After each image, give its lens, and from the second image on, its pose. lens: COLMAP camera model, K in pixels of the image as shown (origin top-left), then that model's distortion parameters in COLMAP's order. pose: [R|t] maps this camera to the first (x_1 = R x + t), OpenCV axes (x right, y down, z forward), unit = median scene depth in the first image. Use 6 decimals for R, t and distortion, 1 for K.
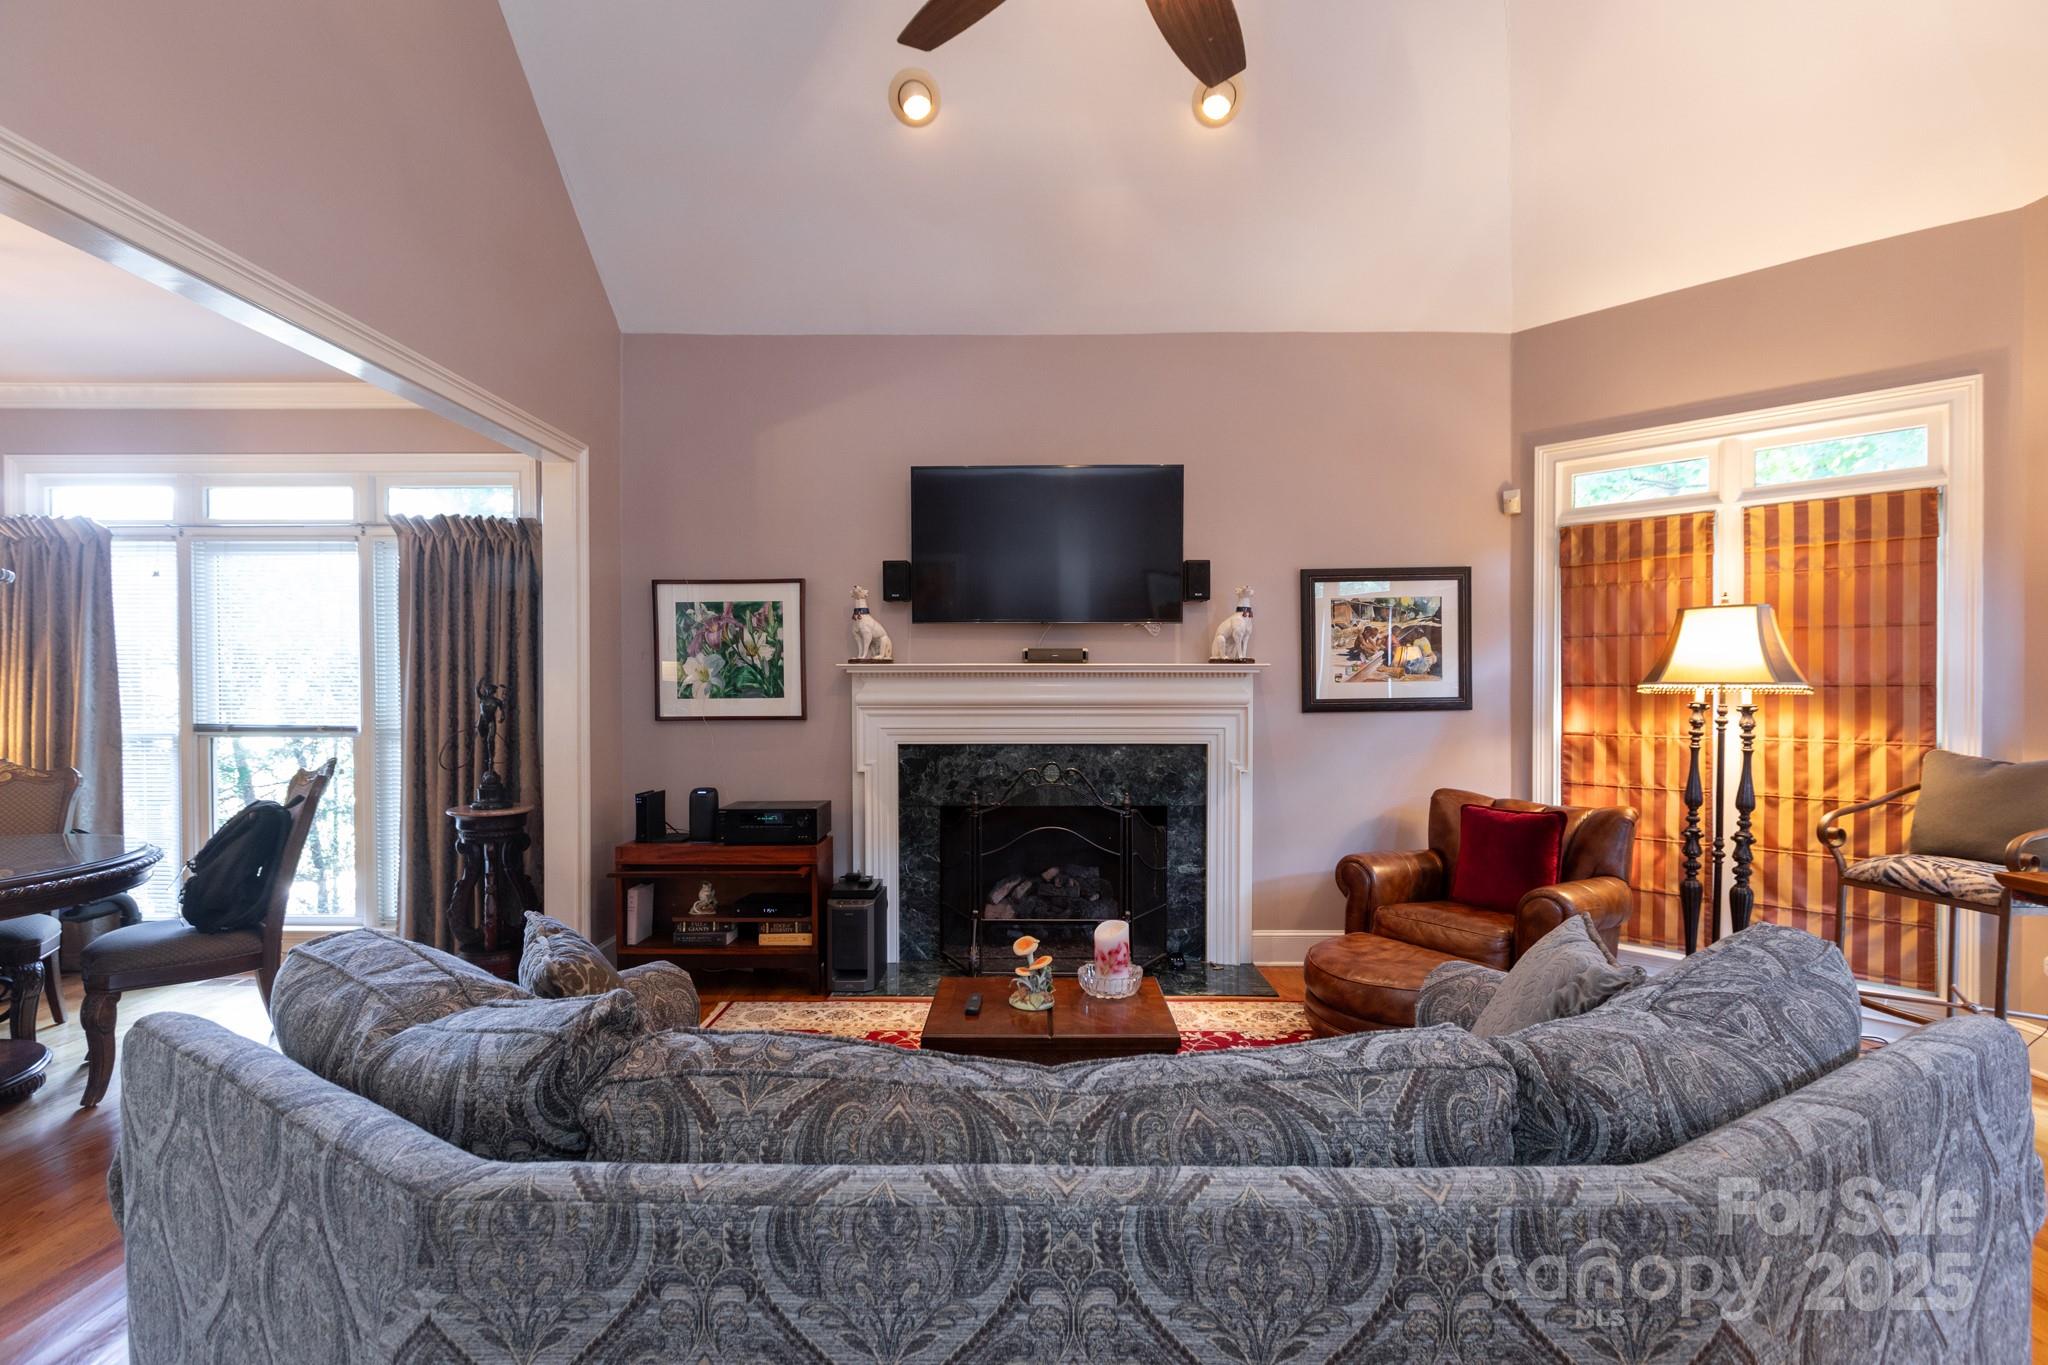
lens RADIAL K [[929.0, 0, 1049.0], [0, 929.0, 704.8], [0, 0, 1]] dist [-0.002622, 0.000968]
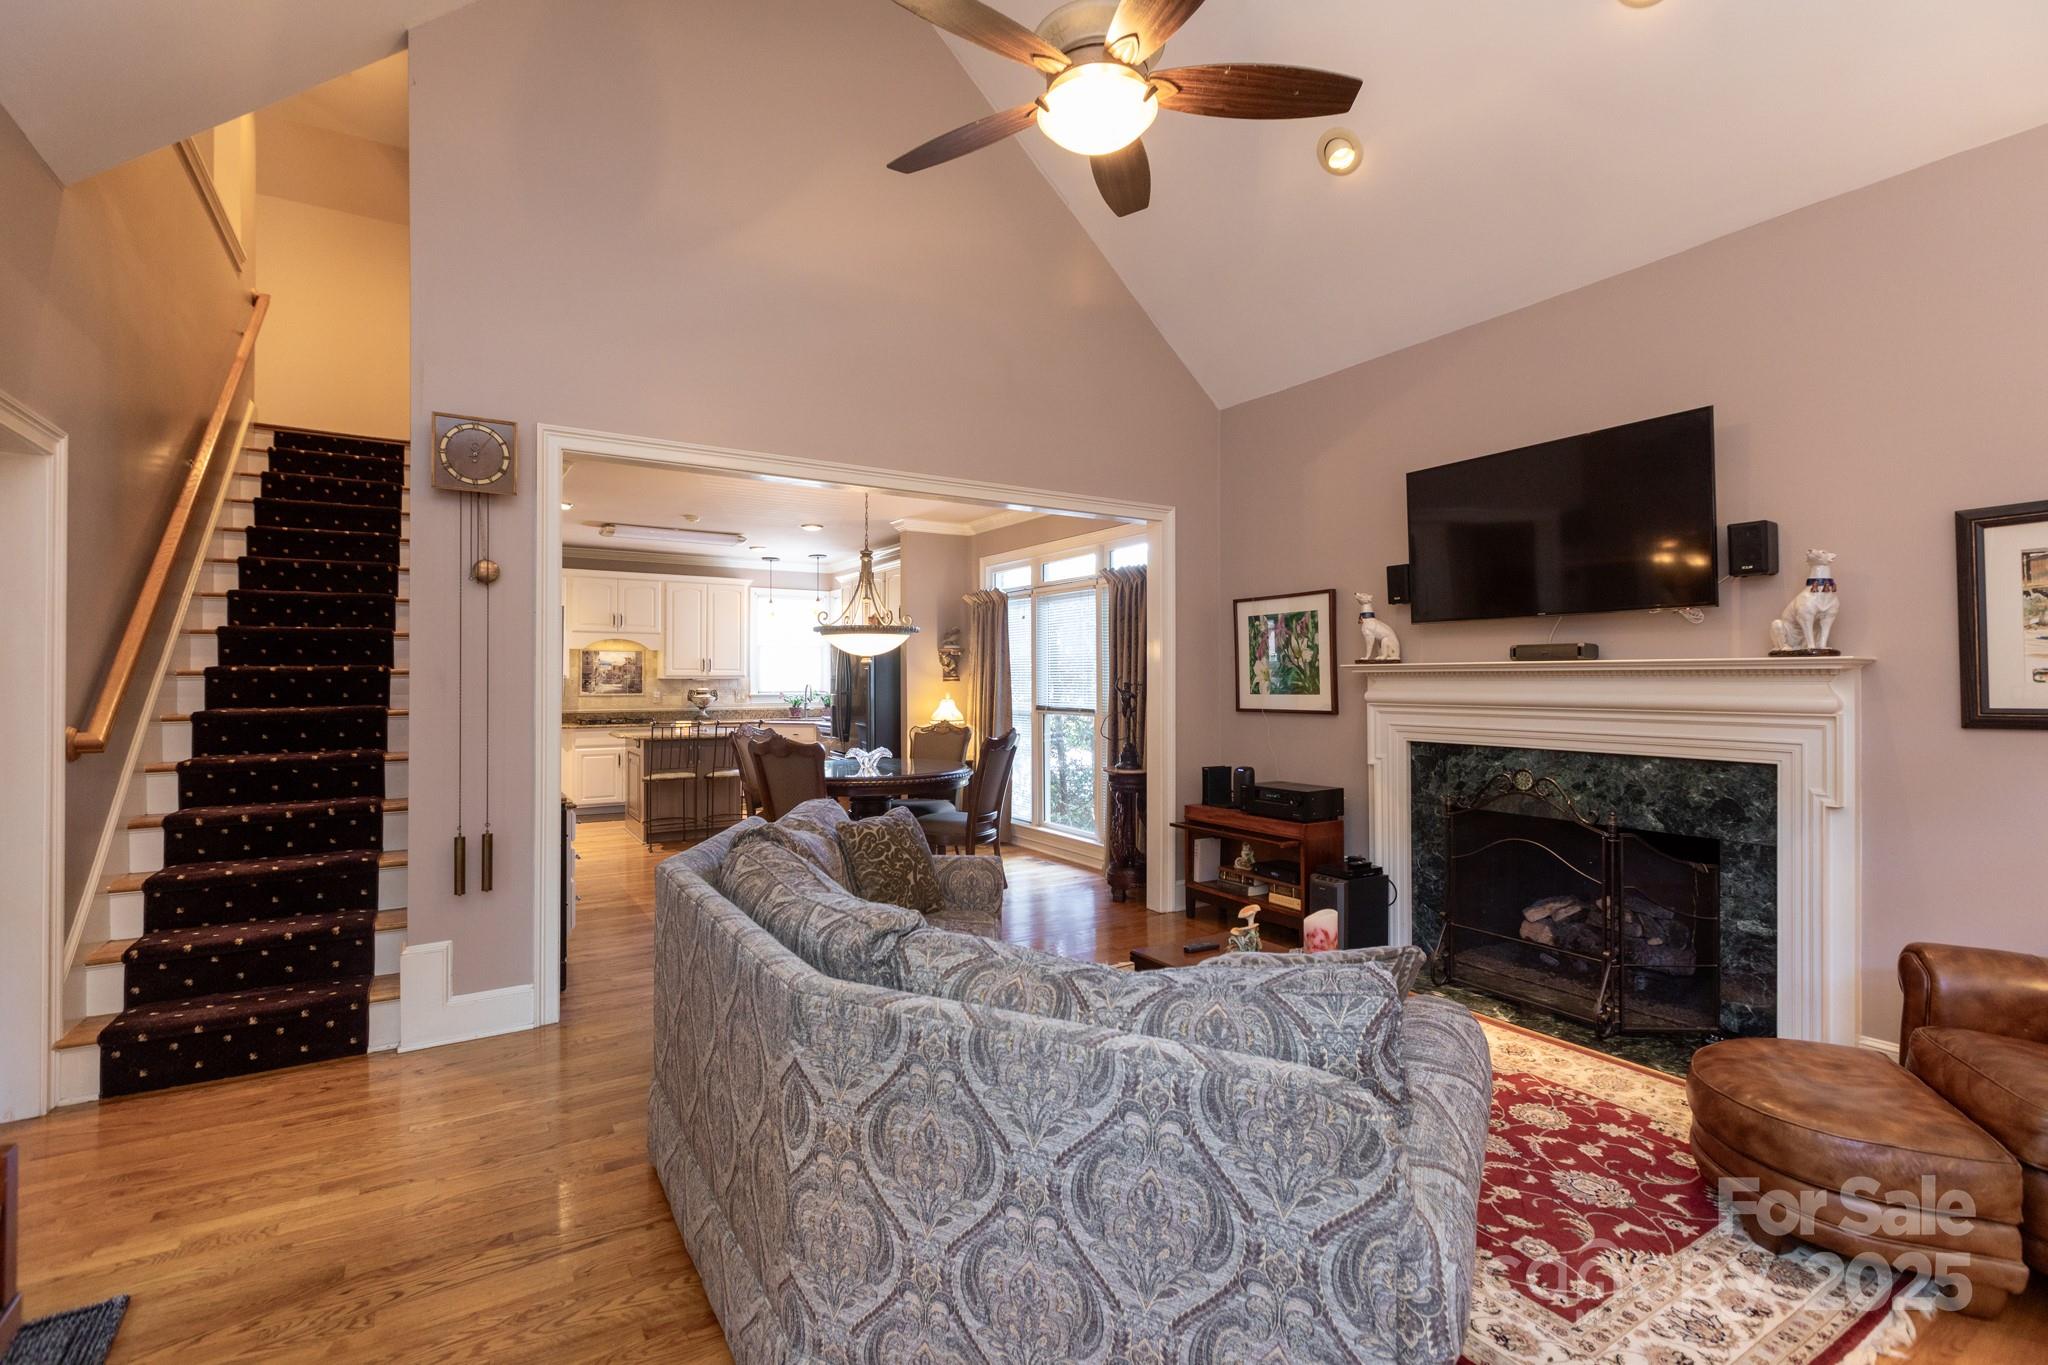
lens RADIAL K [[929.0, 0, 996.9], [0, 929.0, 676.0], [0, 0, 1]] dist [-0.002622, 0.000968]
pose [[0.515563, -0.003263, -0.856845, 0.486735], [-0.012840, 0.999851, -0.011533, -0.012057], [0.856755, 0.016948, 0.515445, 0.074537]]
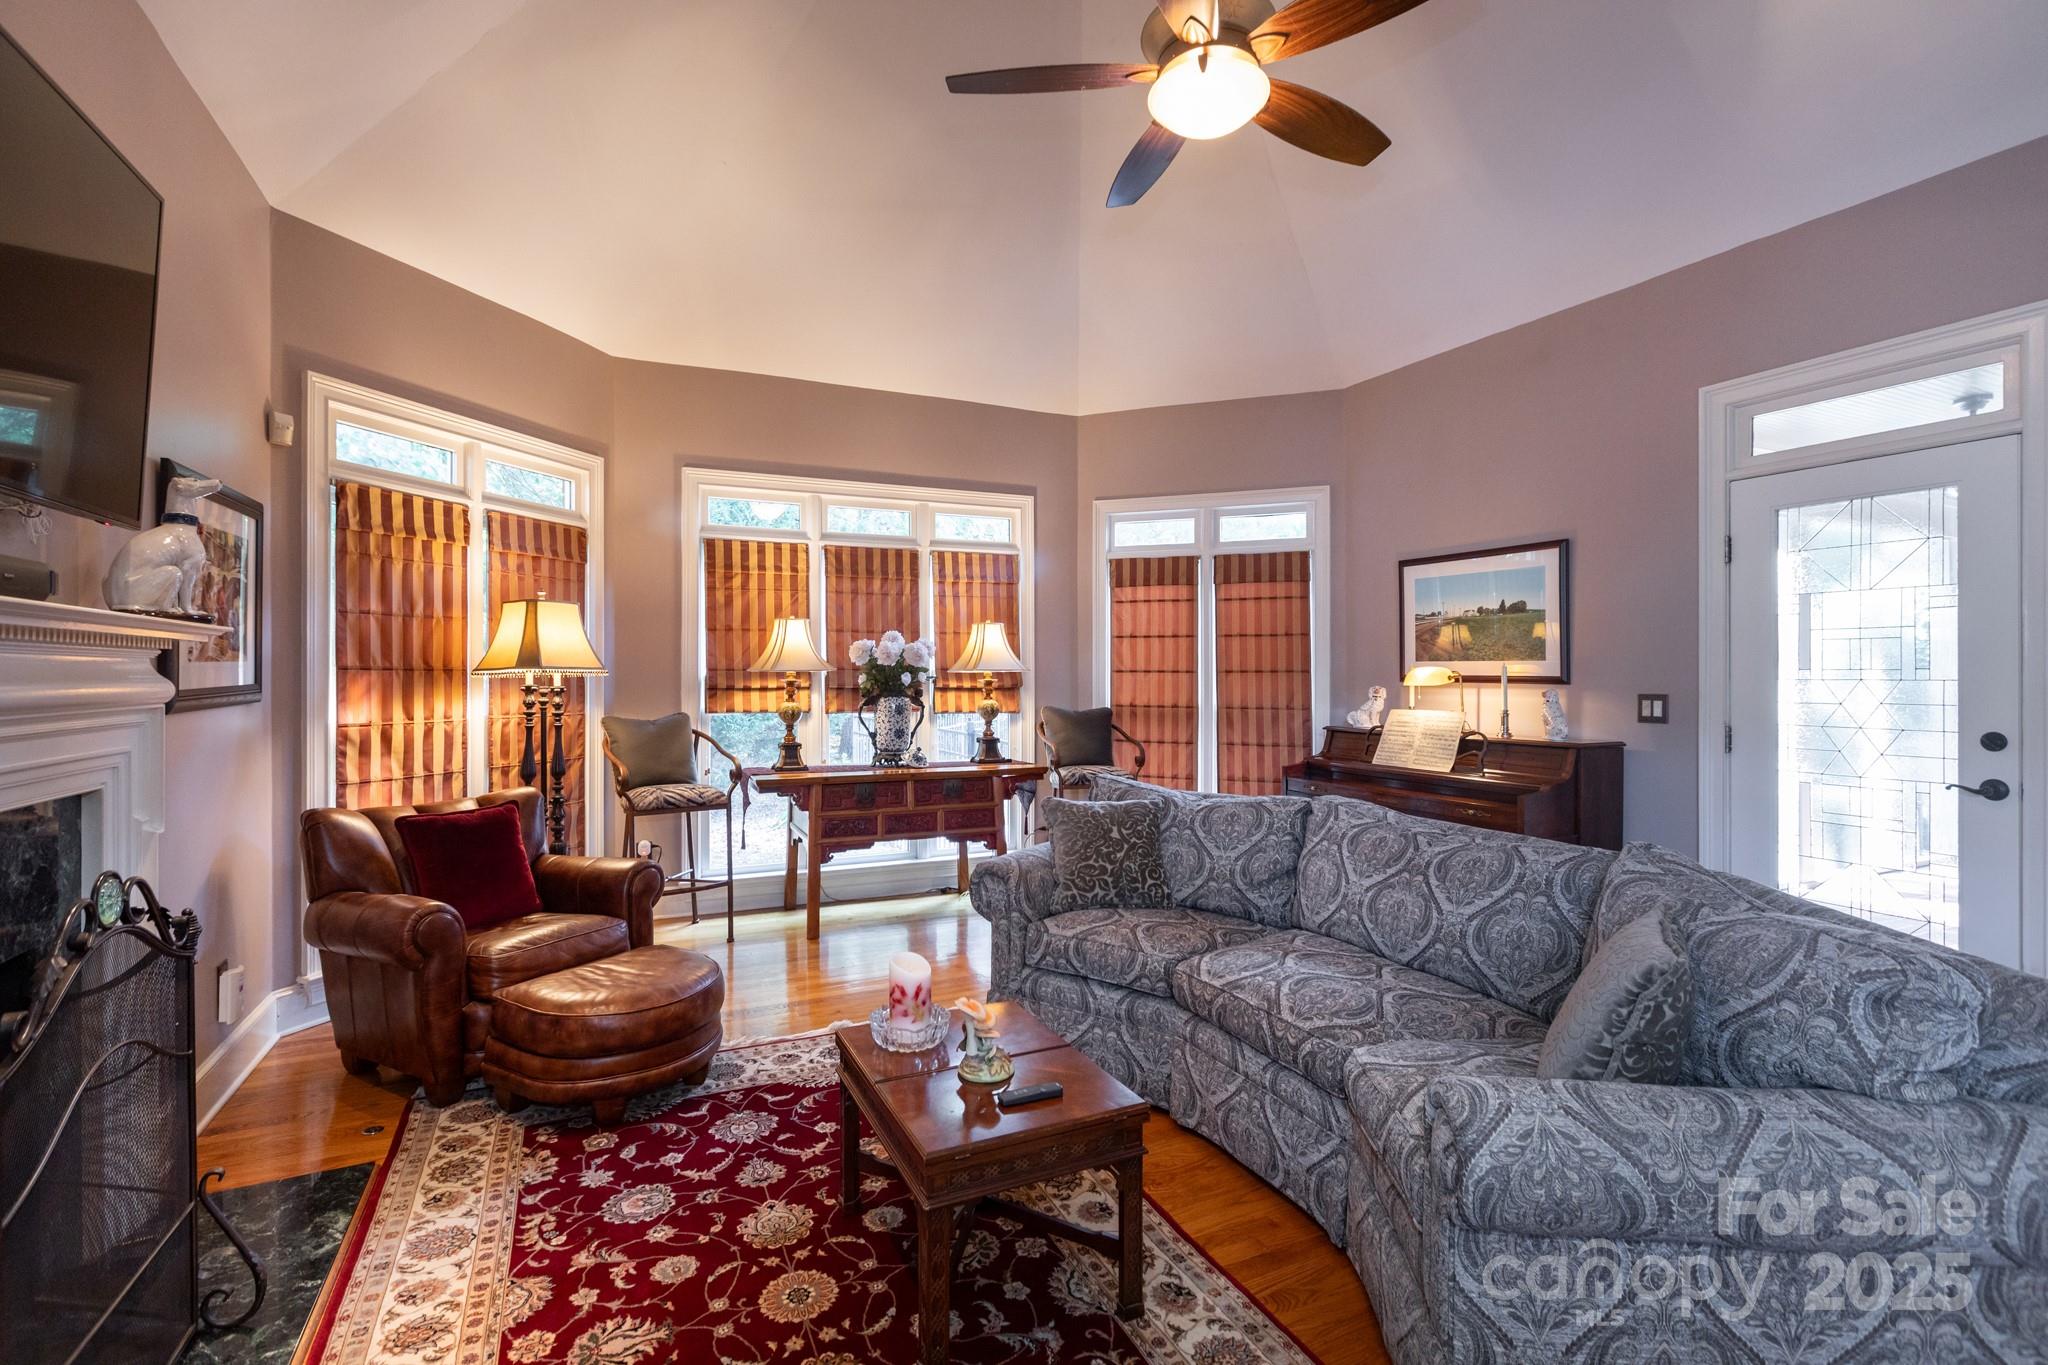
lens RADIAL K [[929.0, 0, 1000.7], [0, 929.0, 681.8], [0, 0, 1]] dist [-0.002622, 0.000968]
pose [[-0.414659, -0.007864, 0.909943, -0.440983], [0.011093, 0.999845, 0.013696, -0.013325], [-0.909909, 0.015773, -0.414507, 0.776677]]
